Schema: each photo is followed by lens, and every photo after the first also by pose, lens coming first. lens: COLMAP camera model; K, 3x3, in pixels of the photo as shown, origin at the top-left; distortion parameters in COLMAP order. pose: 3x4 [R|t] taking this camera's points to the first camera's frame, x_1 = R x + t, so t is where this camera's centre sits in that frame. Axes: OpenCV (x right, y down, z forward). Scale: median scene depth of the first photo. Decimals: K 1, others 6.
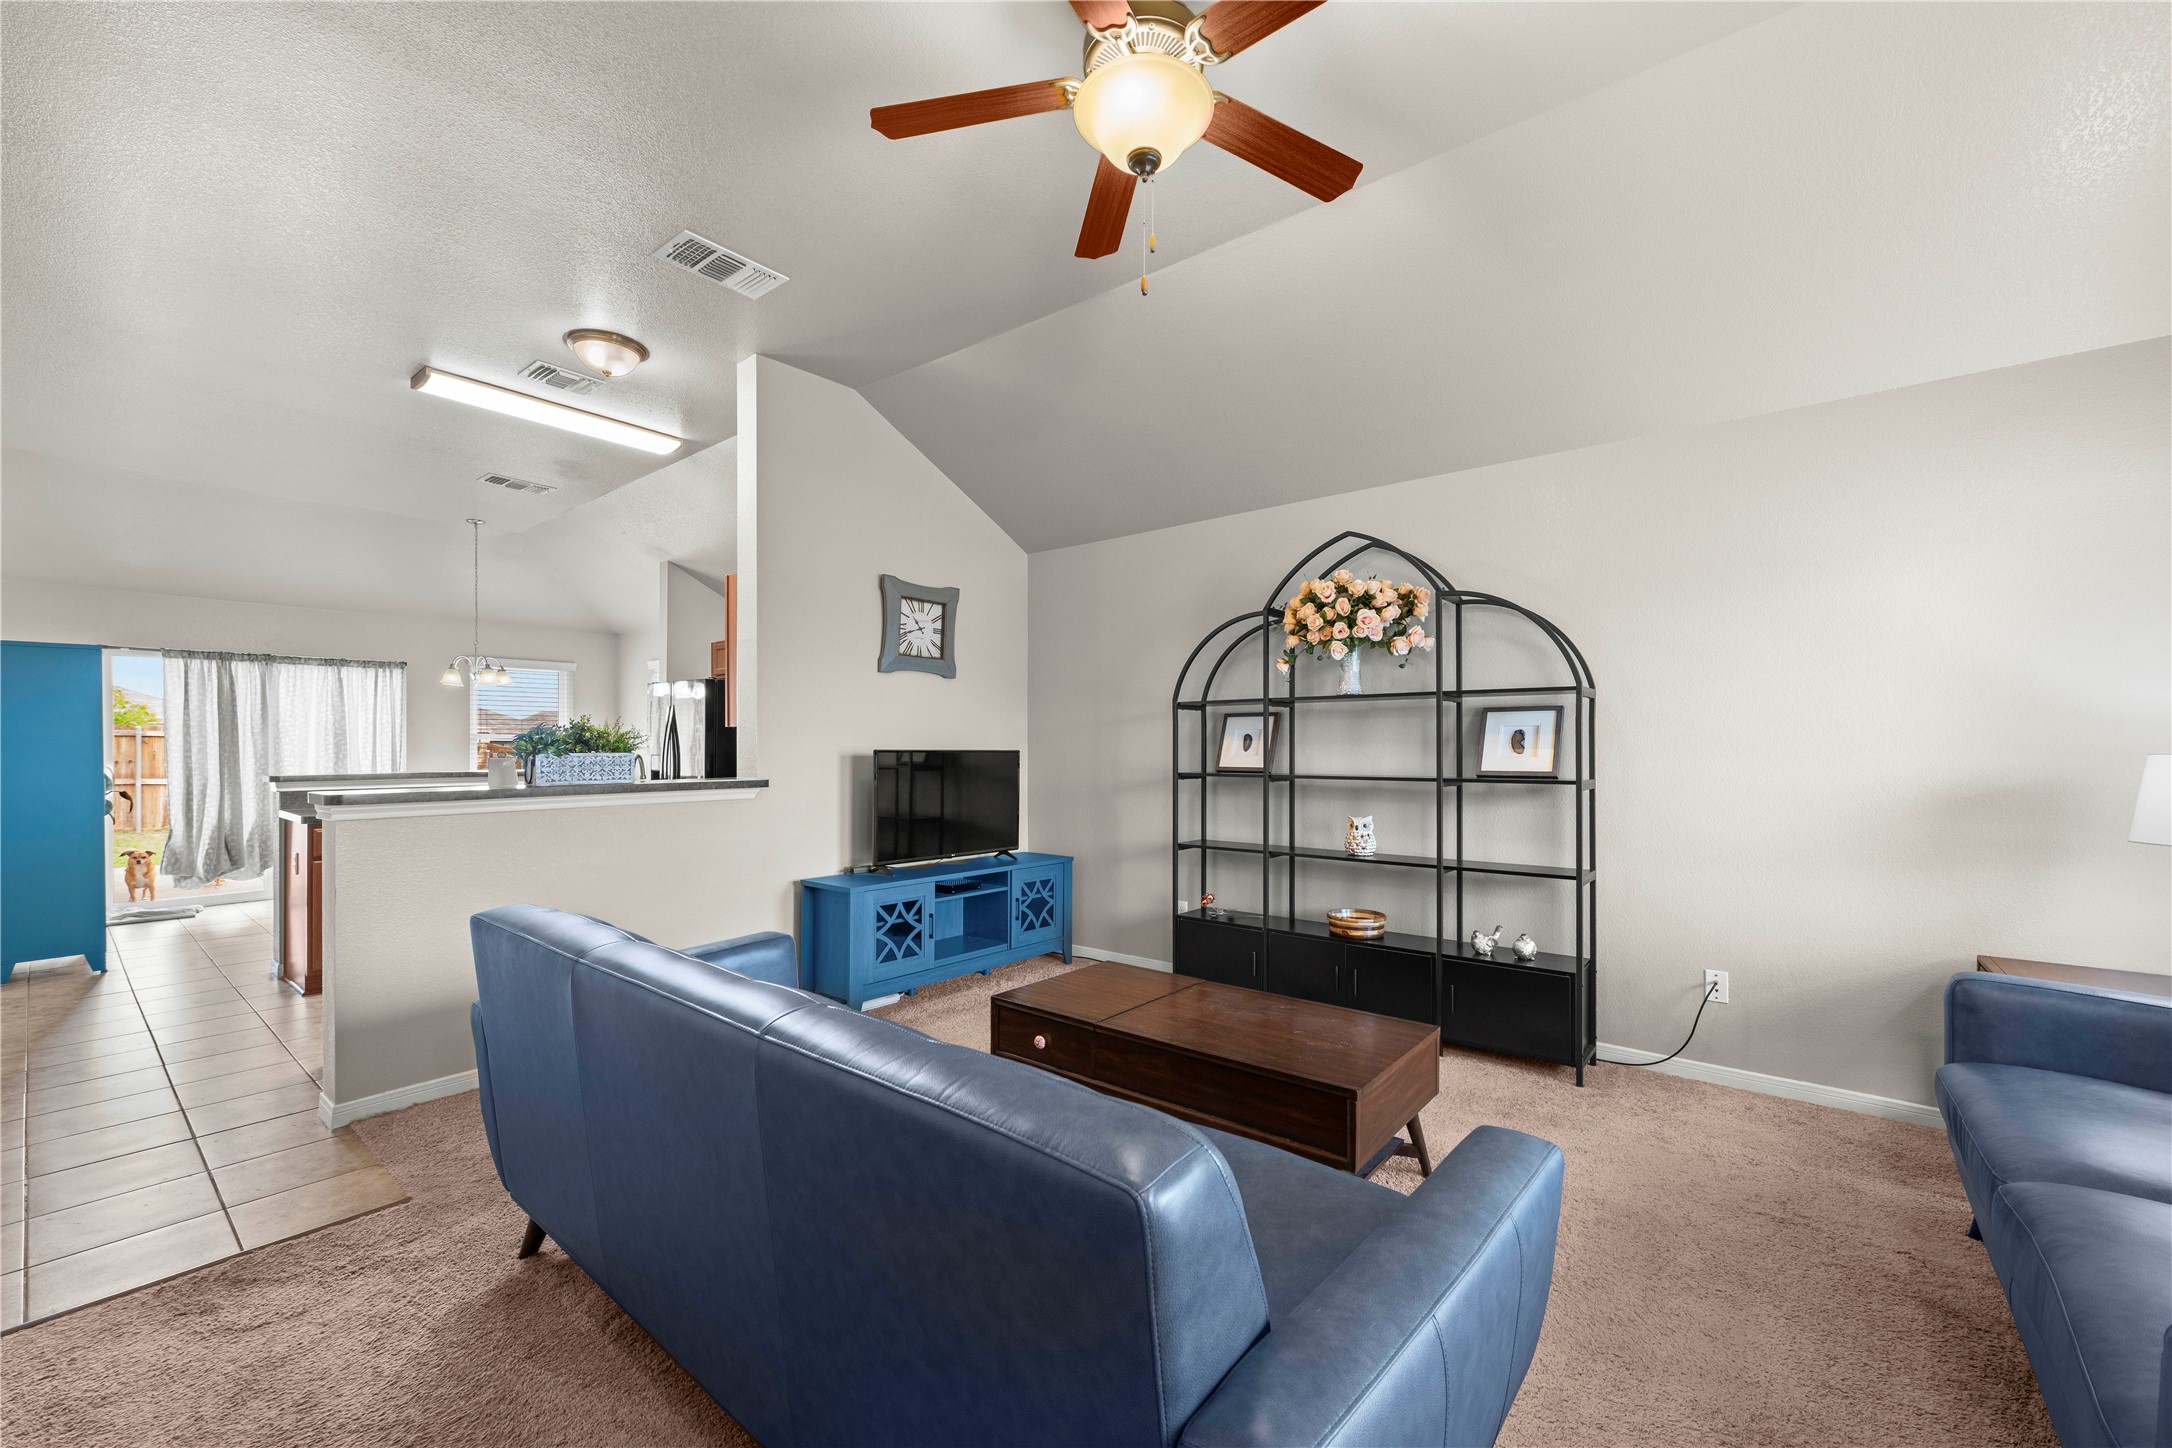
lens RADIAL K [[864.6, 0, 1109.6], [0, 864.6, 731.7], [0, 0, 1]] dist [0.002205, 0.000080]
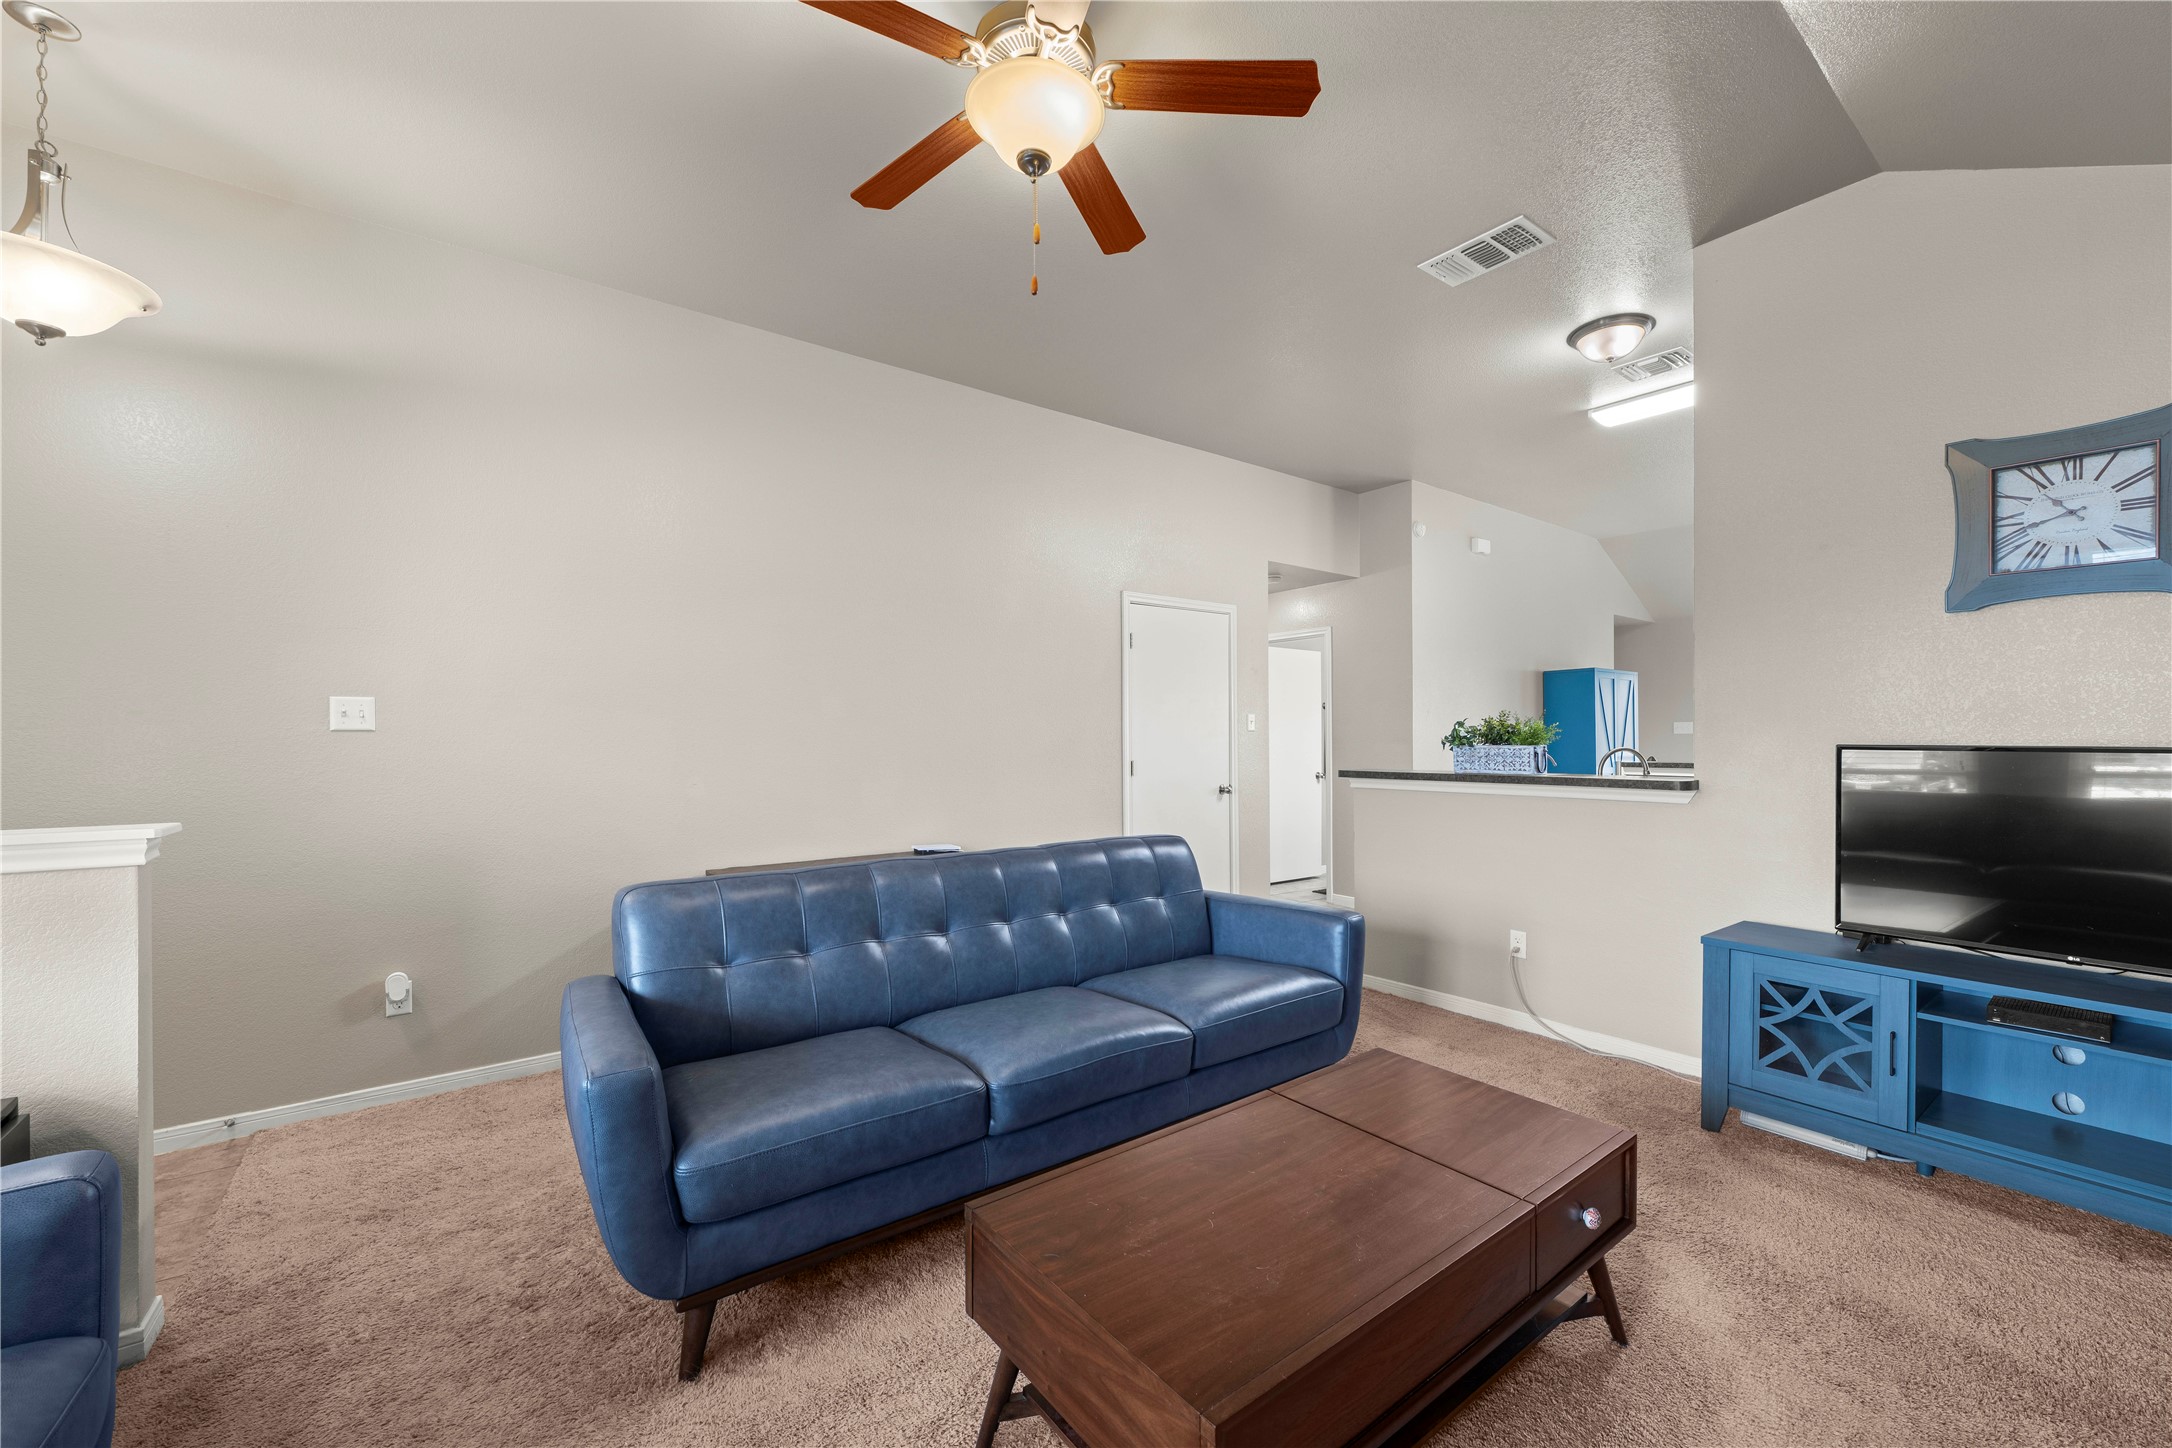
lens RADIAL K [[864.6, 0, 1109.6], [0, 864.6, 731.7], [0, 0, 1]] dist [0.002205, 0.000080]
pose [[-0.226931, -0.006921, -0.973886, 0.476794], [0.016816, 0.999798, -0.011024, 0.009219], [0.973766, -0.018878, -0.226769, 0.636150]]
